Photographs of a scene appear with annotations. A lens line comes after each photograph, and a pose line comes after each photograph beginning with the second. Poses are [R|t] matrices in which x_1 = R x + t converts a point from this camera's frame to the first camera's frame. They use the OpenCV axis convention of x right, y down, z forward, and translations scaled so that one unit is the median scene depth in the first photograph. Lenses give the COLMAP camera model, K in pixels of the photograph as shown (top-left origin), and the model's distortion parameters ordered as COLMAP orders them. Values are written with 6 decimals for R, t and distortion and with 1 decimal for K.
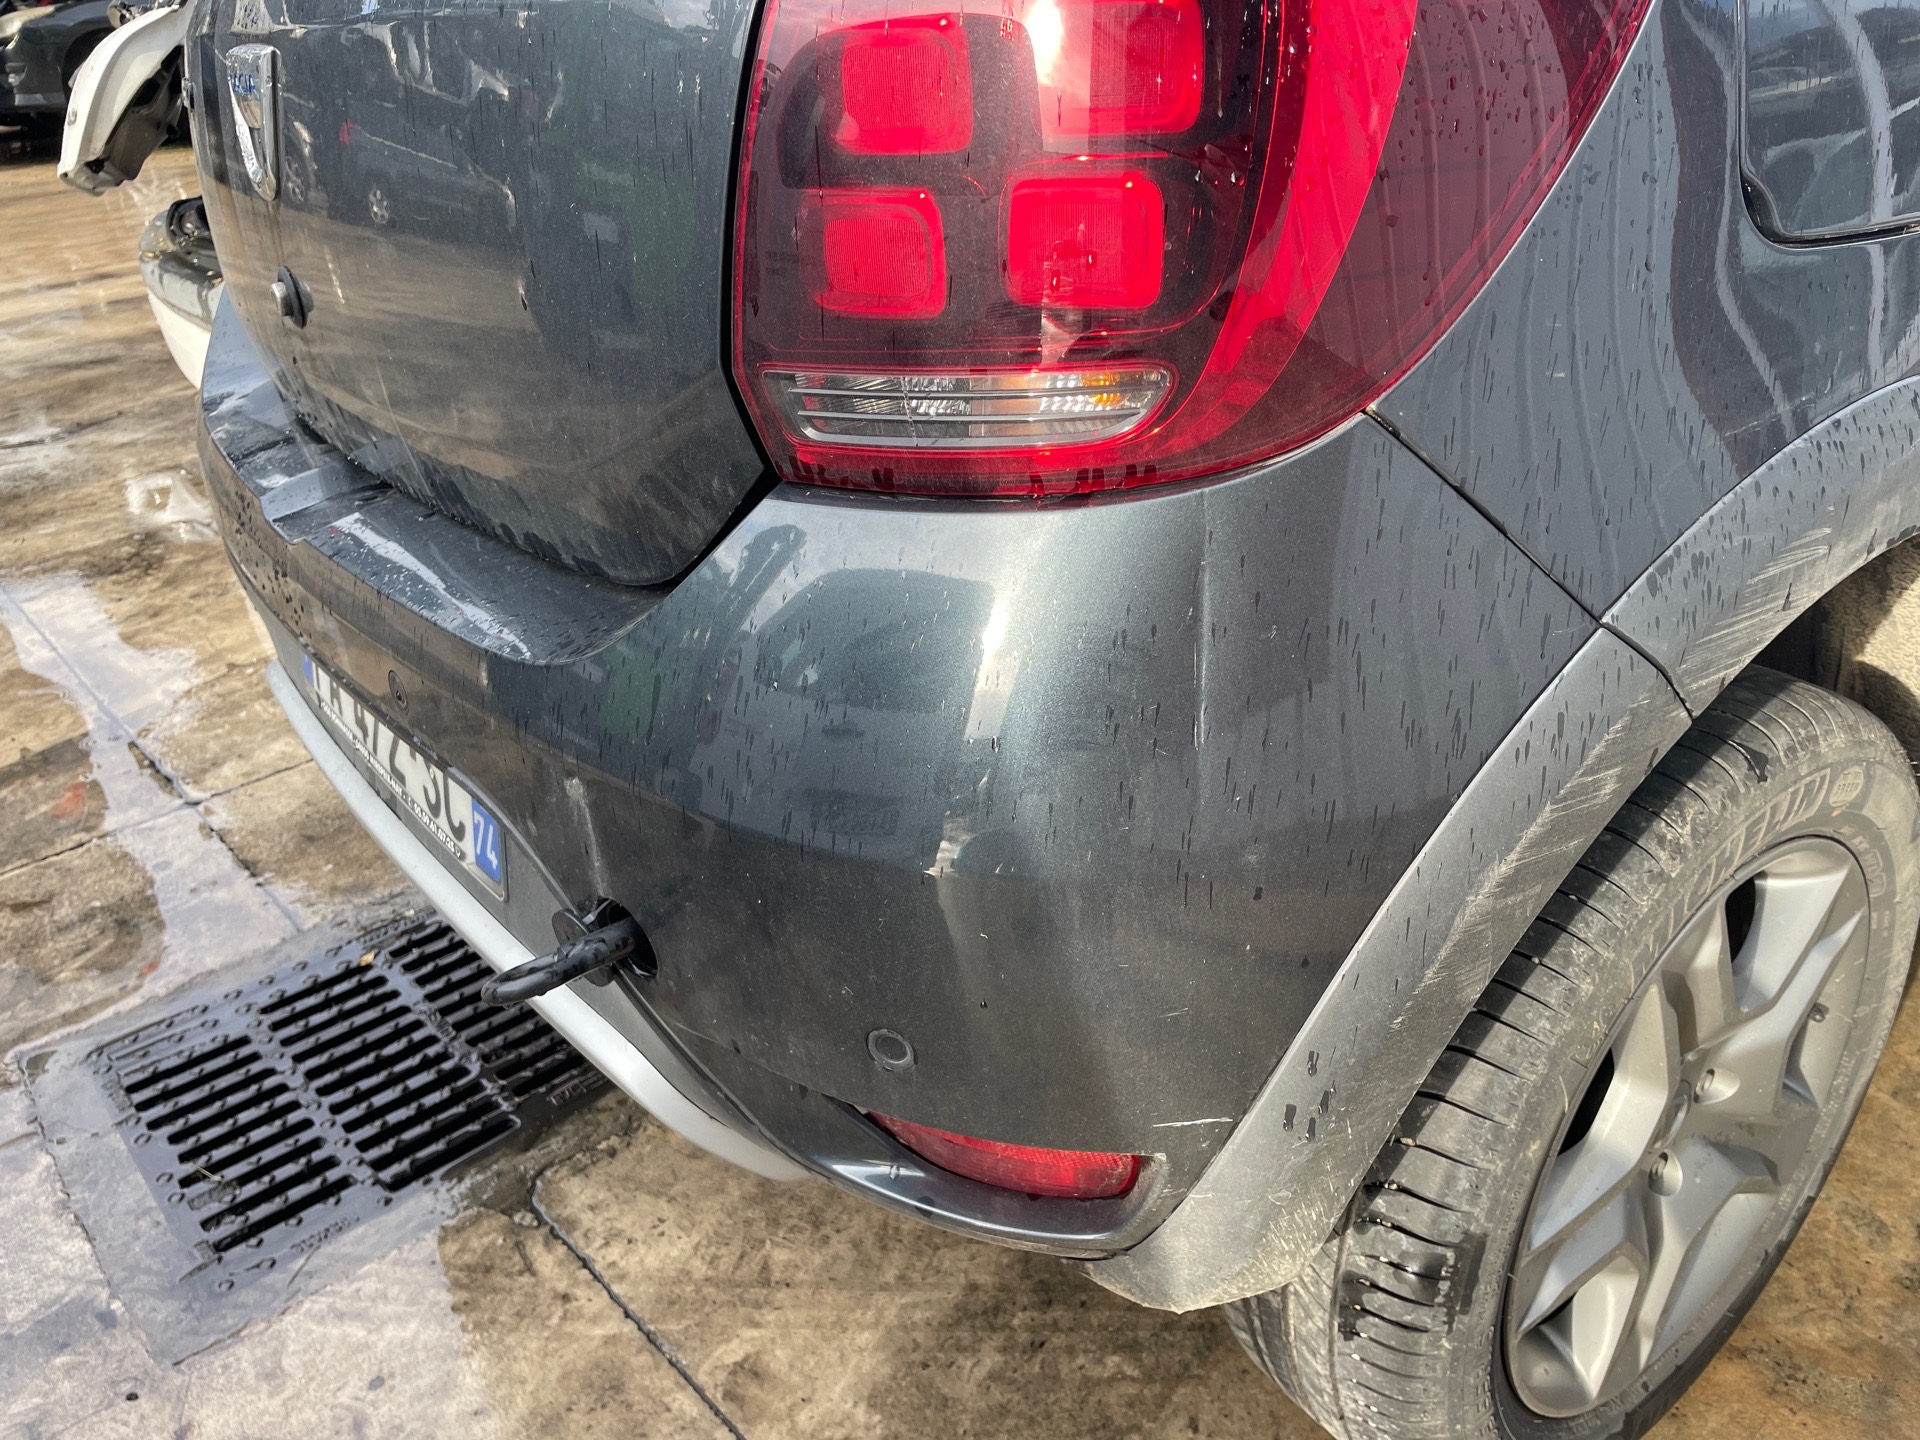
lens RADIAL K [[1449.0, 0, 968.1], [0, 1449.0, 717.3], [0, 0, 1]] dist [0.090183, -0.119336]
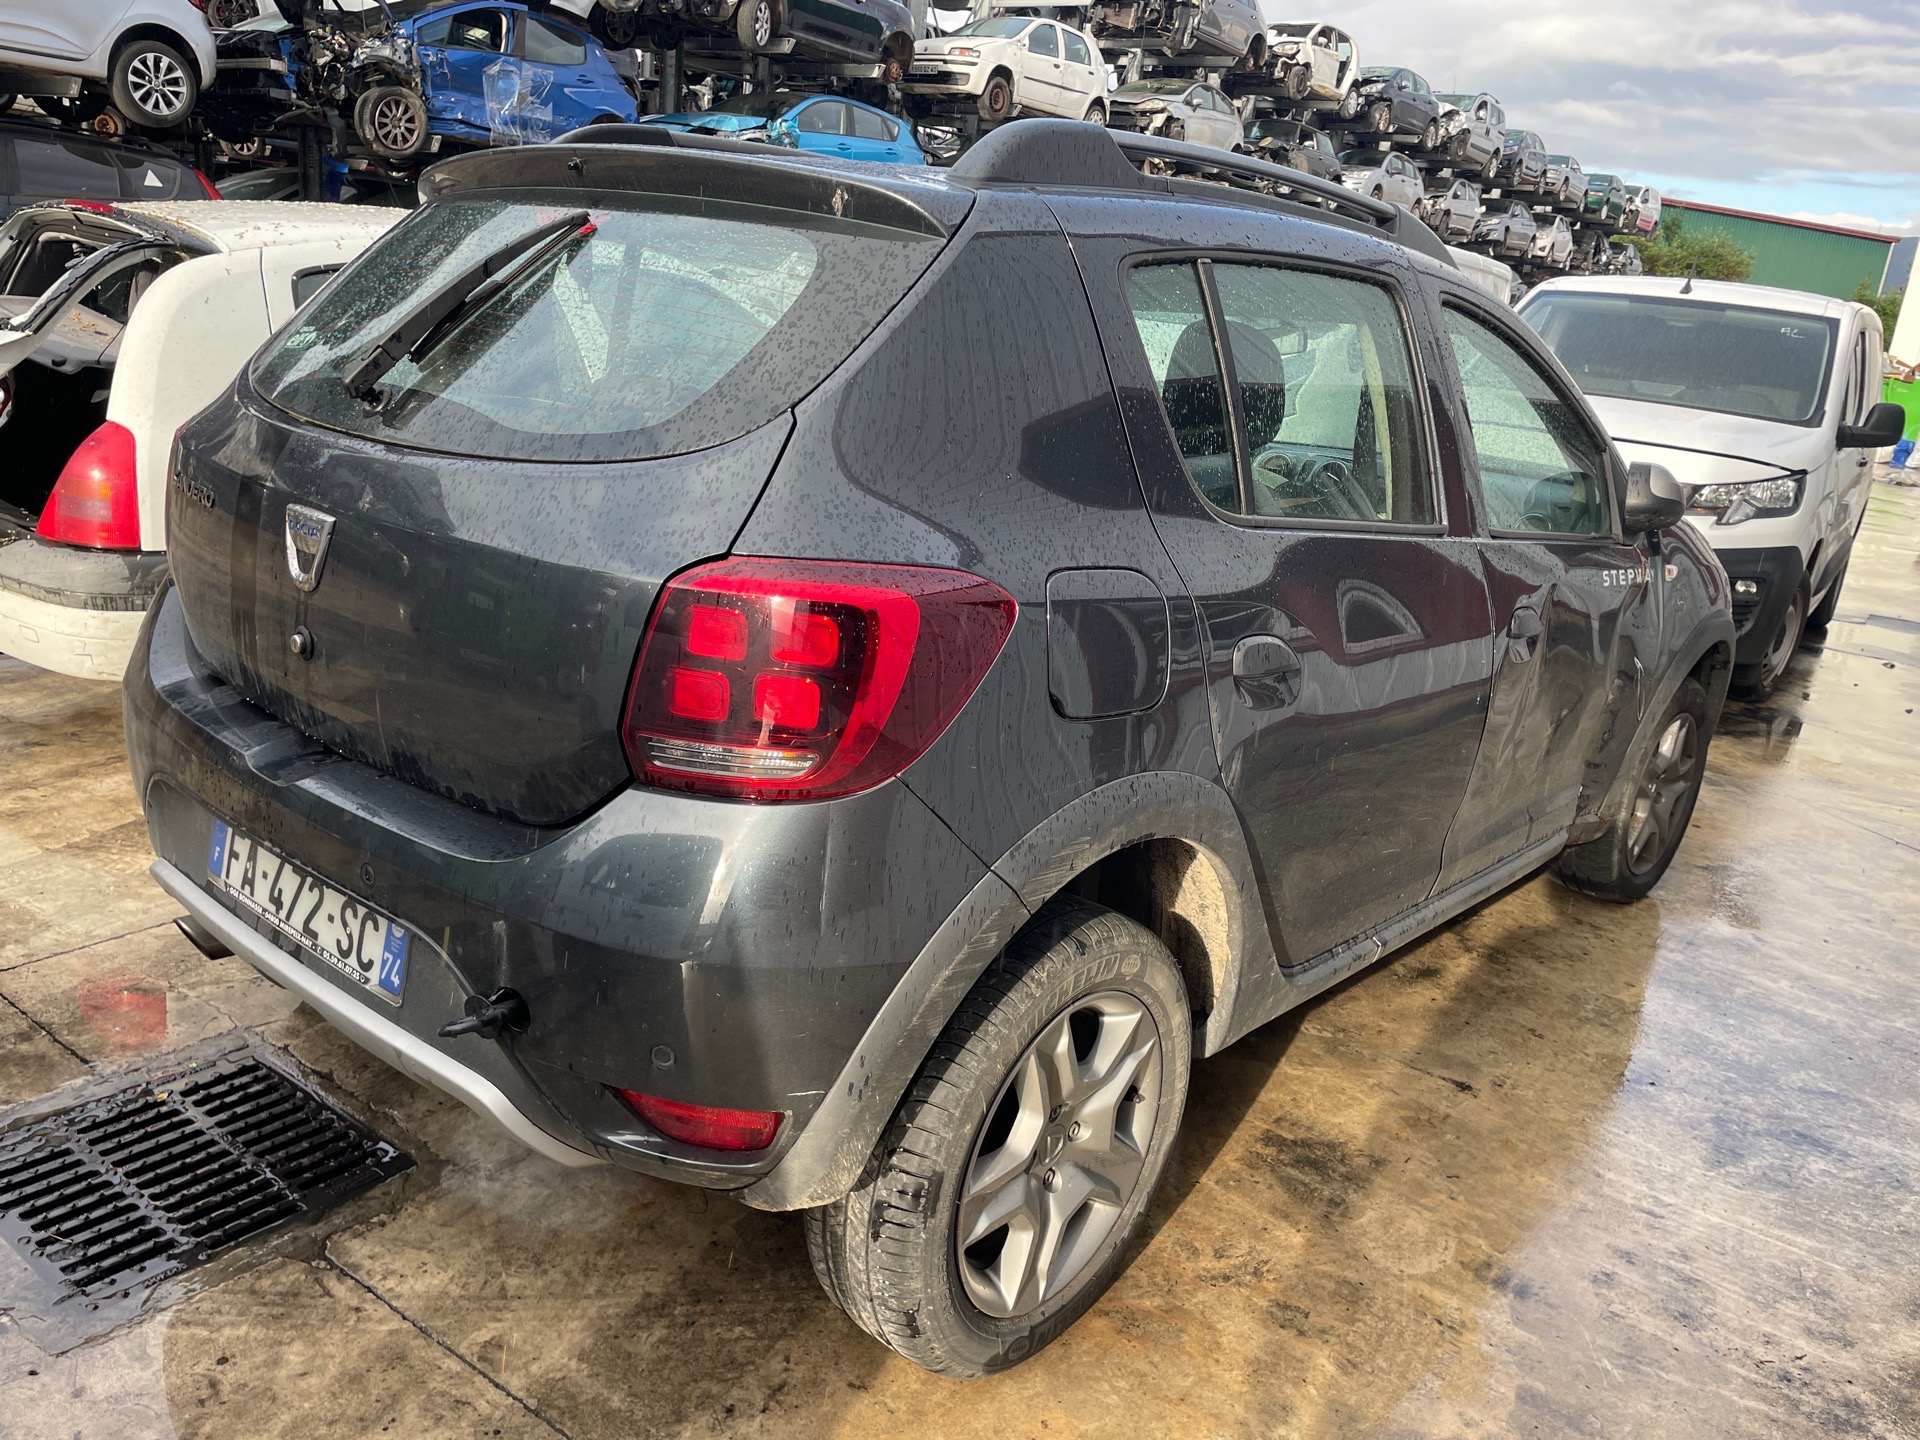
lens RADIAL K [[1449.7, 0, 987.4], [0, 1449.7, 732.8], [0, 0, 1]] dist [0.078405, -0.099029]
pose [[0.961812, 0.087853, 0.259230, -0.110516], [-0.041626, 0.983022, -0.178704, 0.074556], [-0.270528, 0.161089, 0.949139, -0.684918]]
